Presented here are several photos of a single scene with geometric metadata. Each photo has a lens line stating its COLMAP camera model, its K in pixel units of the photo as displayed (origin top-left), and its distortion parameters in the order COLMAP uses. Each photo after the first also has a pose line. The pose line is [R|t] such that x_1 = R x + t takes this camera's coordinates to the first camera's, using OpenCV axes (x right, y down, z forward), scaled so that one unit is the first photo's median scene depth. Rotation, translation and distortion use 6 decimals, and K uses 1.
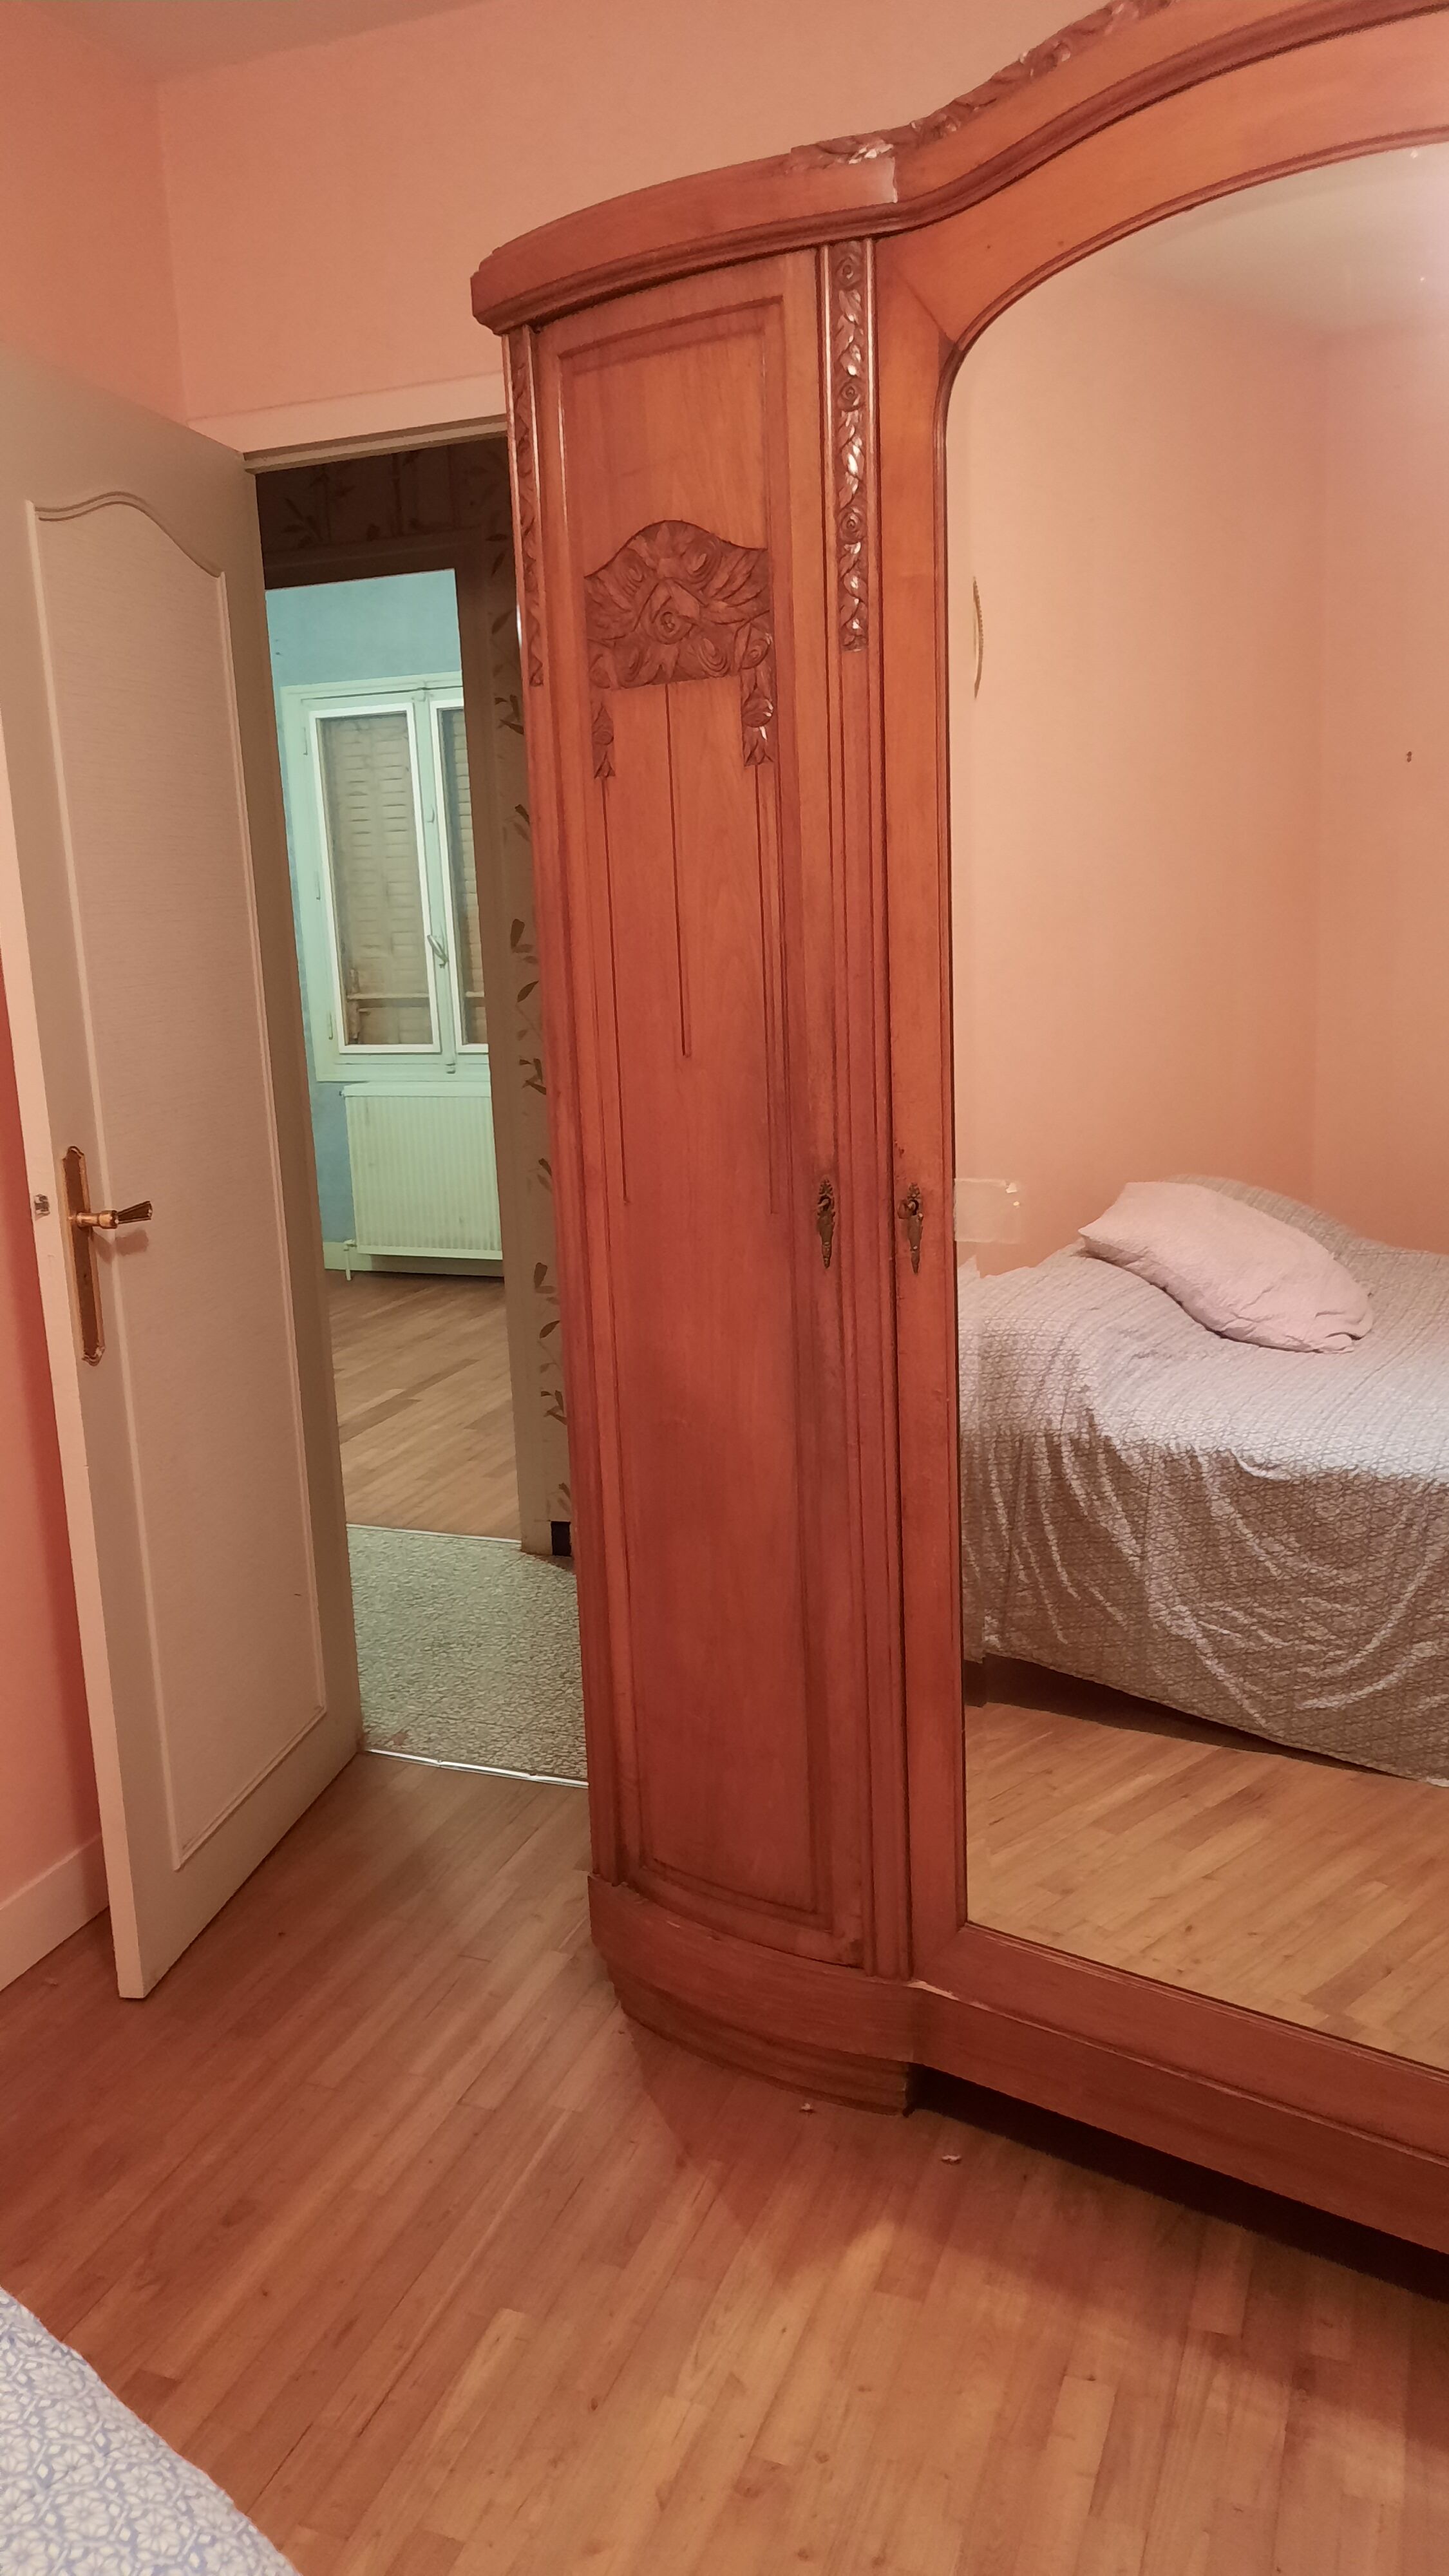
lens RADIAL K [[1900.1, 0, 707.3], [0, 1900.1, 1304.2], [0, 0, 1]] dist [0.083726, -0.079286]
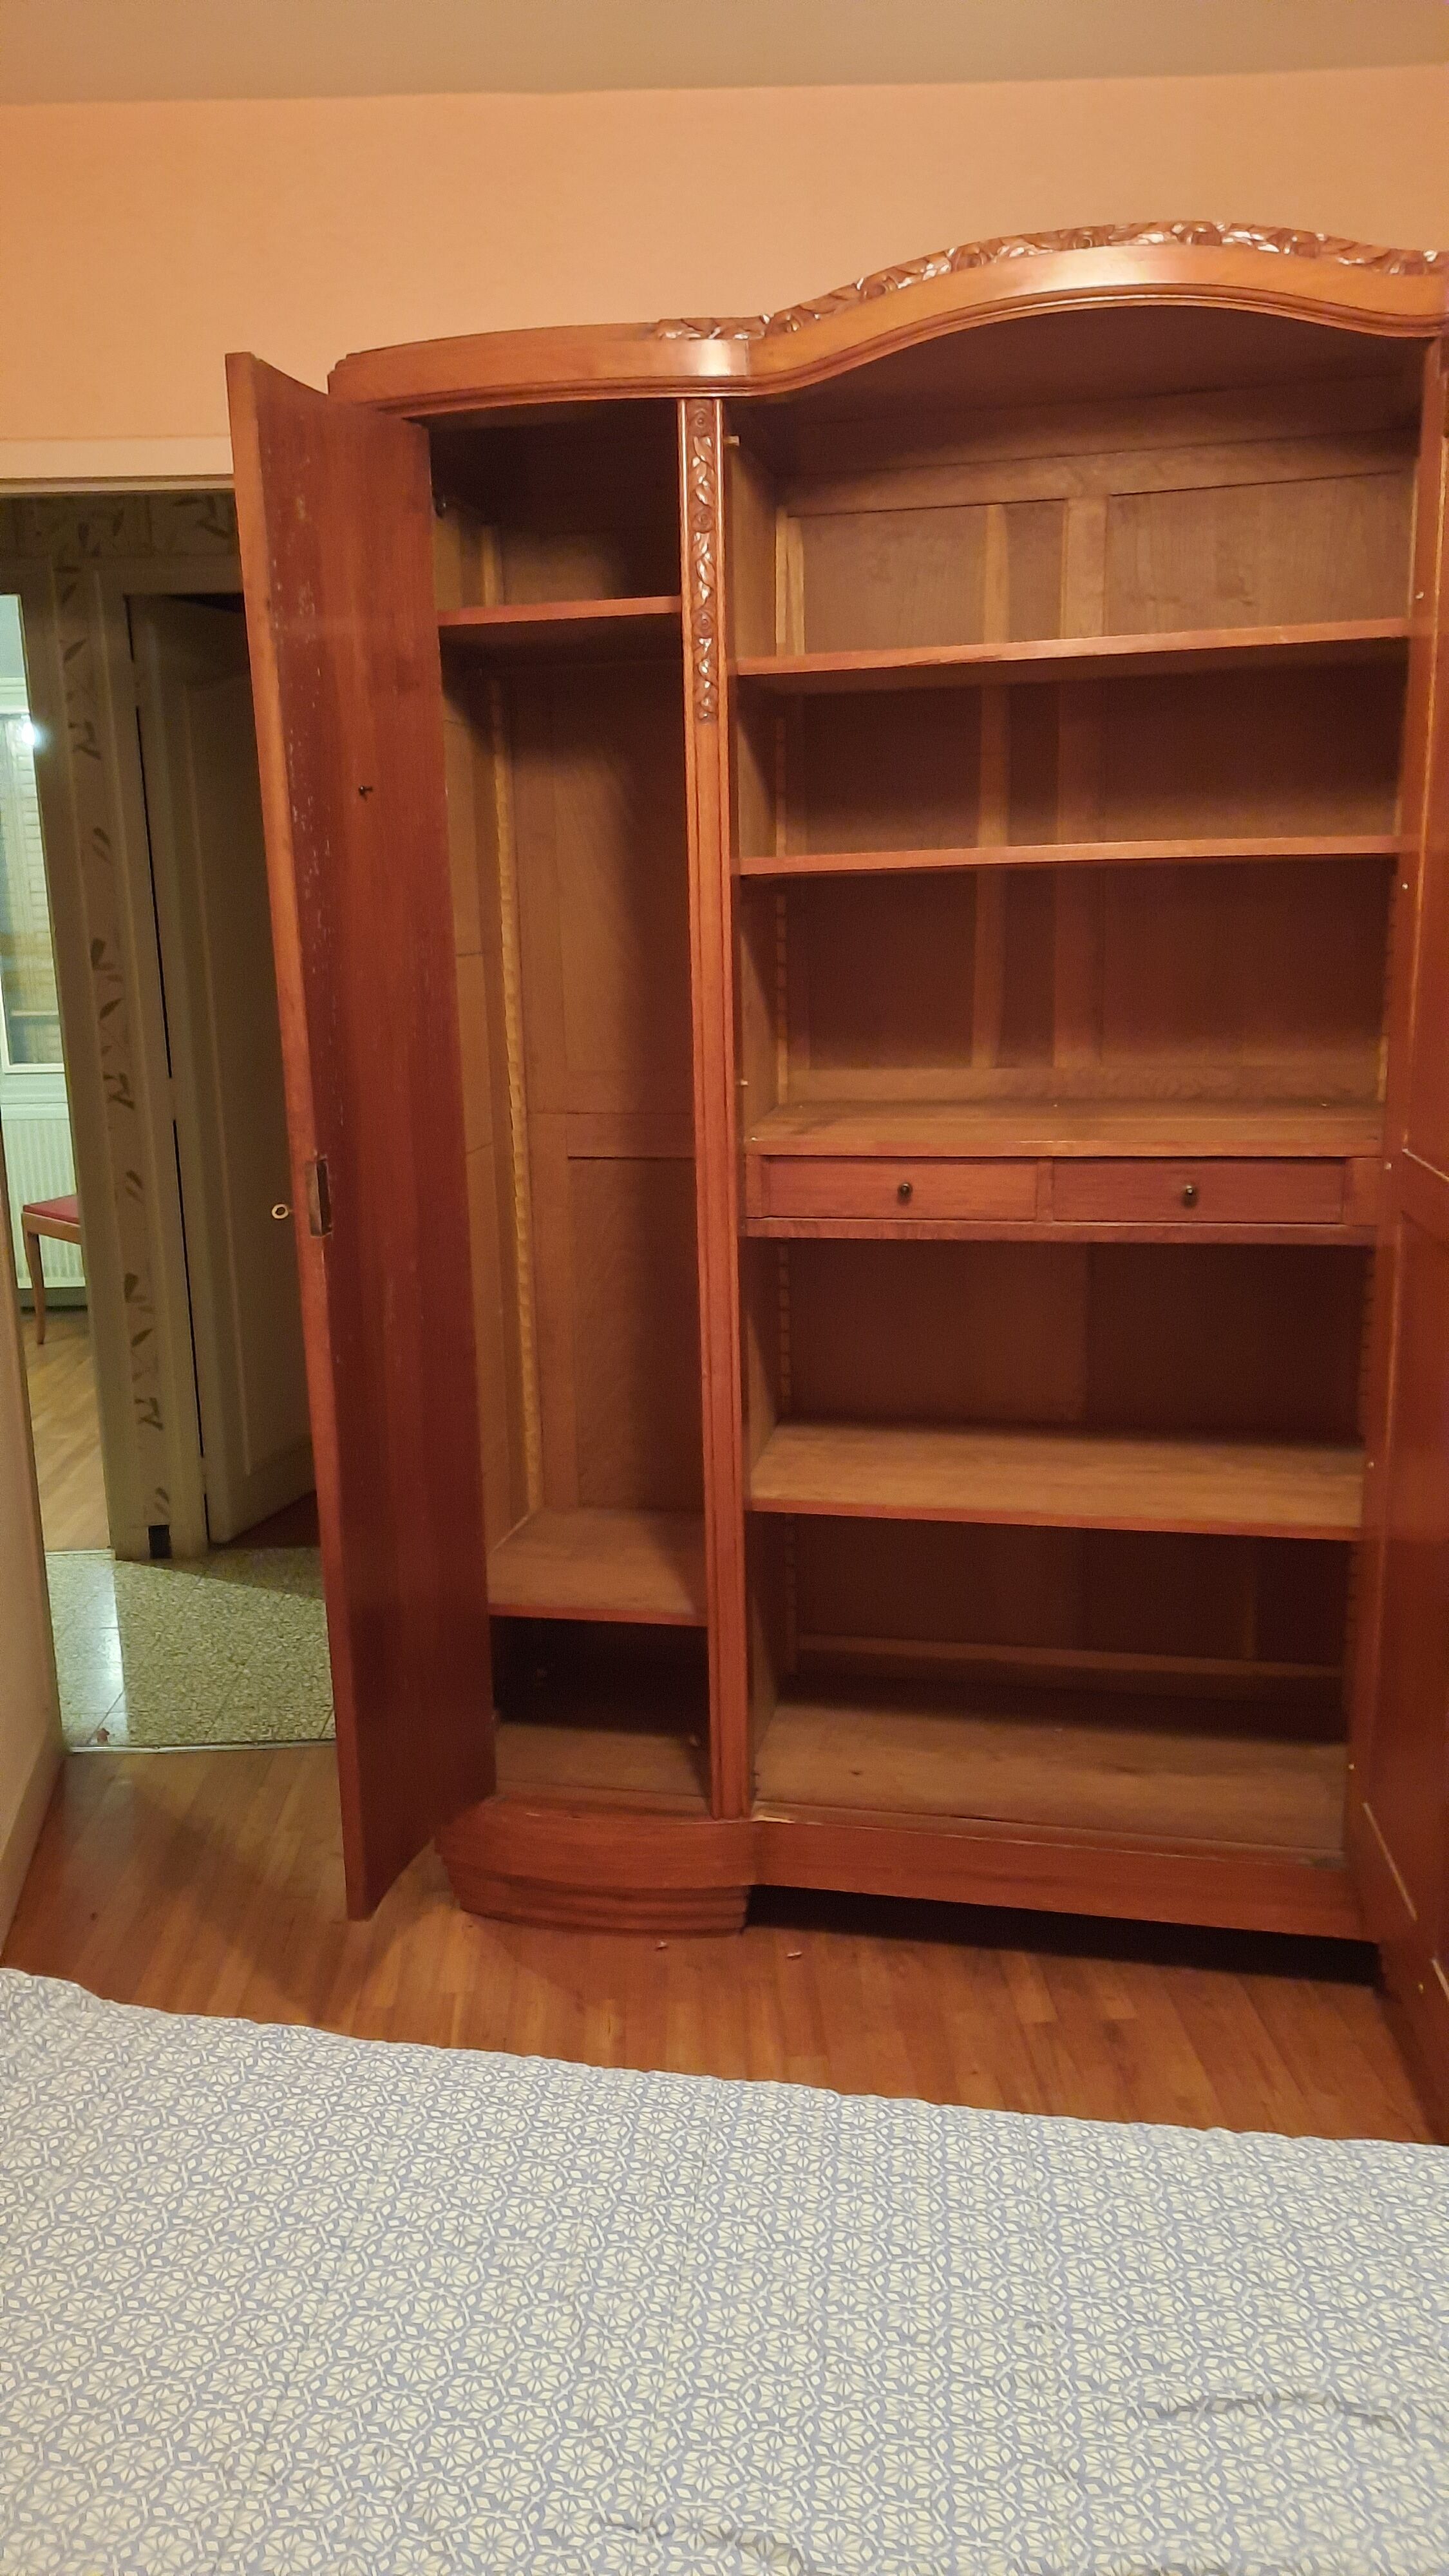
lens RADIAL K [[1874.4, 0, 685.0], [0, 1874.4, 1298.1], [0, 0, 1]] dist [0.073644, -0.079038]
pose [[0.925309, -0.061864, 0.374135, -0.377779], [0.067698, 0.997703, -0.002459, 0.027989], [-0.373123, 0.027604, 0.927371, -0.101113]]
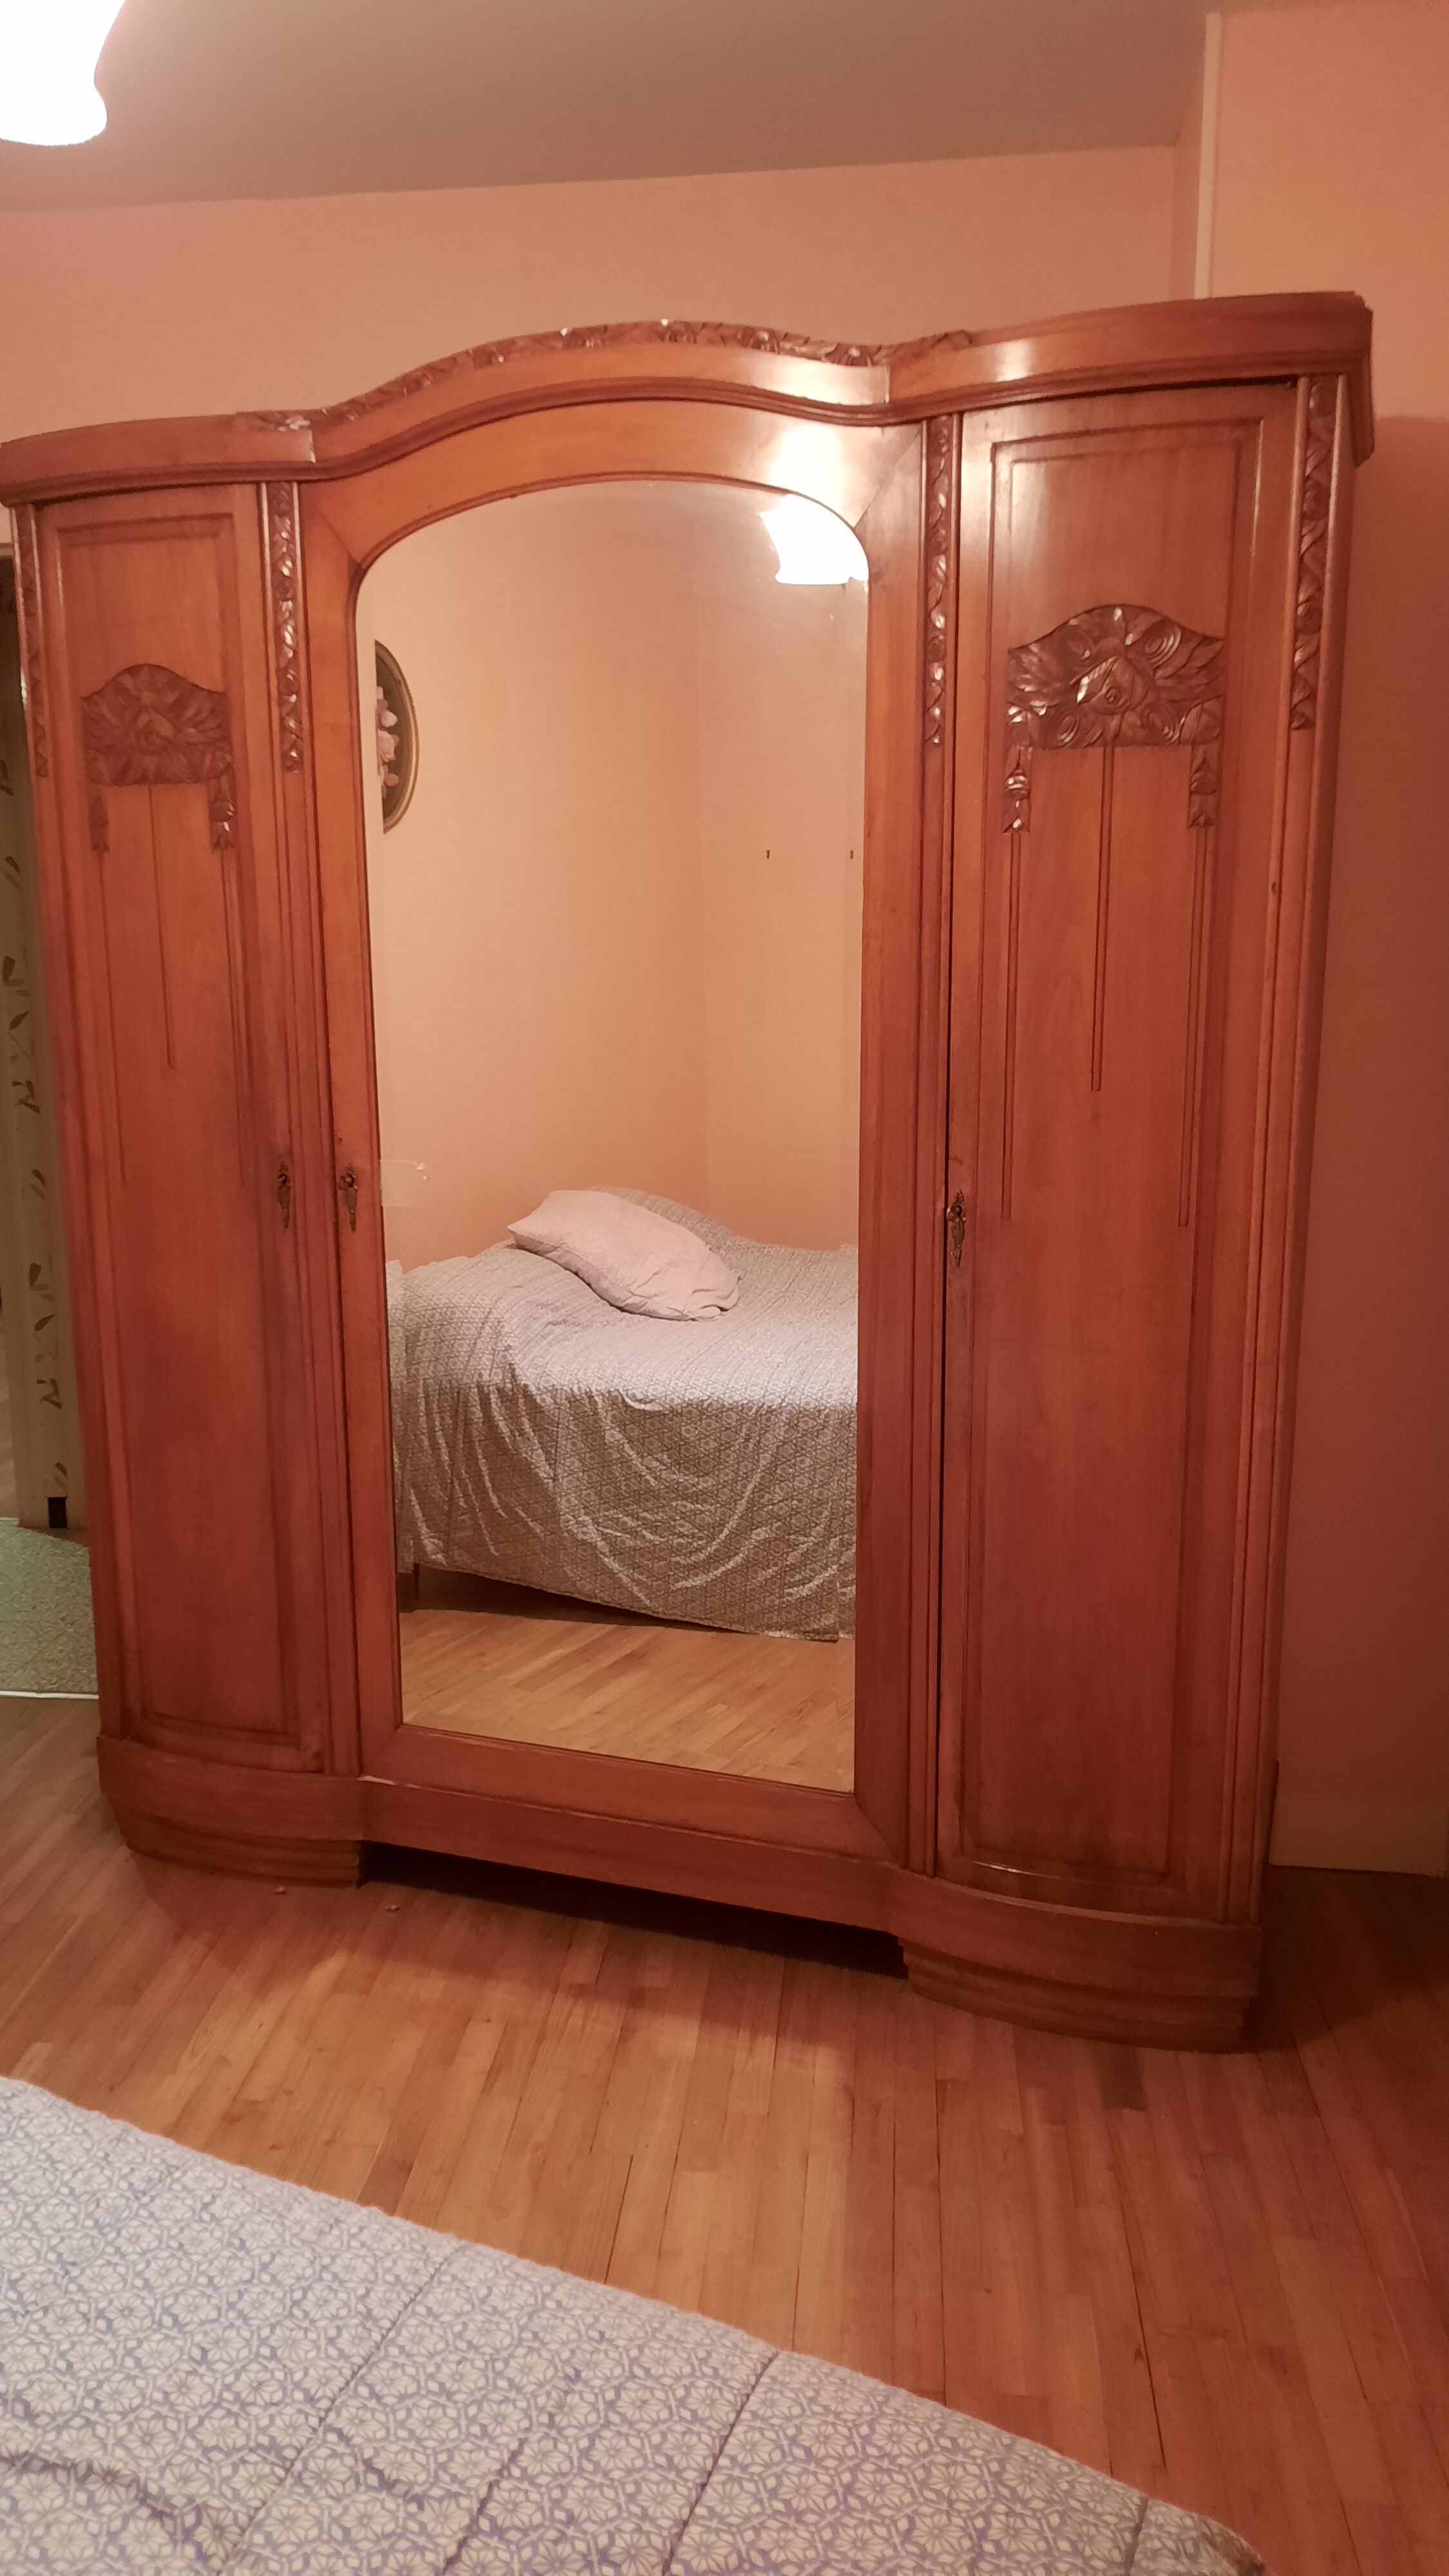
lens RADIAL K [[1874.4, 0, 685.0], [0, 1874.4, 1298.1], [0, 0, 1]] dist [0.073644, -0.079038]
pose [[0.967242, -0.016034, 0.253351, -0.000530], [0.022620, 0.999477, -0.023105, 0.064683], [-0.252848, 0.028079, 0.967098, -0.327717]]
